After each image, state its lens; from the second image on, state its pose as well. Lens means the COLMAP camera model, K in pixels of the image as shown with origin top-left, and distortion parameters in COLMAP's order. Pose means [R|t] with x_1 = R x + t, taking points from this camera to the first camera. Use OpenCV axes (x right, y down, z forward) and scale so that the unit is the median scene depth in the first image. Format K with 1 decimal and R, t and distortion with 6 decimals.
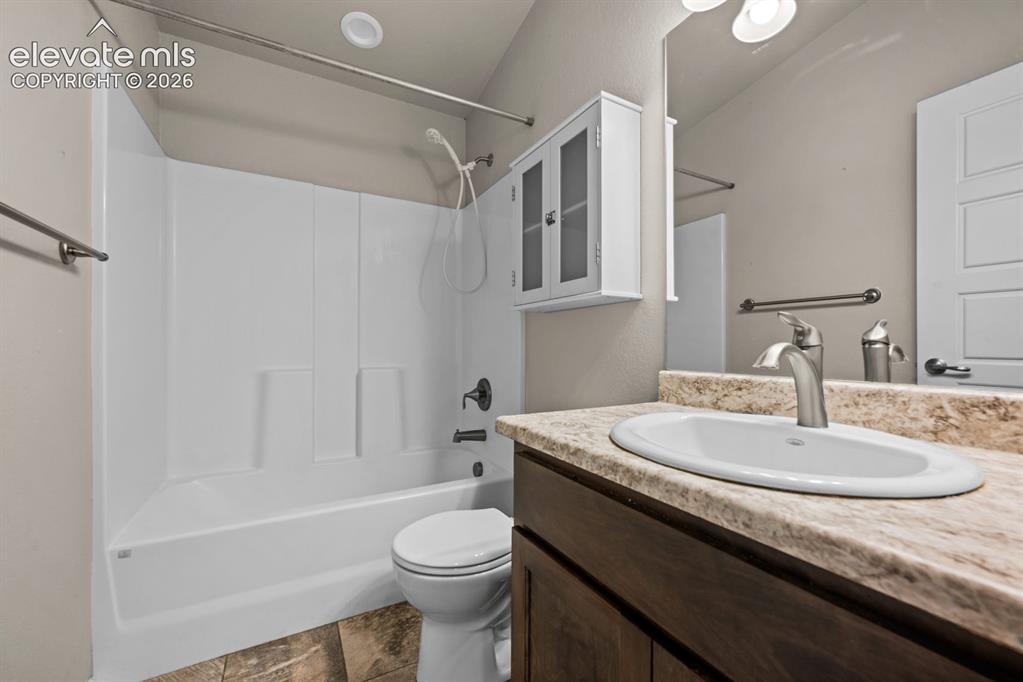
lens RADIAL K [[408.3, 0, 512.4], [0, 408.3, 344.7], [0, 0, 1]] dist [0.002976, -0.000421]
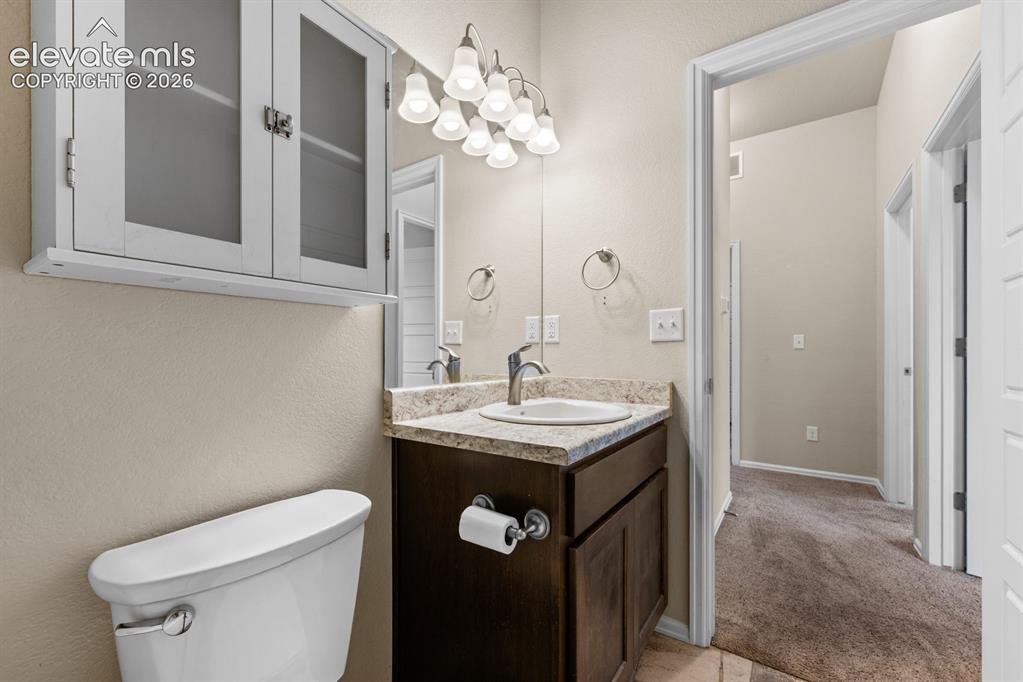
lens RADIAL K [[408.3, 0, 515.9], [0, 408.3, 350.3], [0, 0, 1]] dist [0.002976, -0.000421]
pose [[-0.437902, 0.011011, 0.898955, -0.686653], [-0.001351, 0.999916, -0.012905, -0.017839], [-0.899022, -0.006866, -0.437850, 1.302440]]
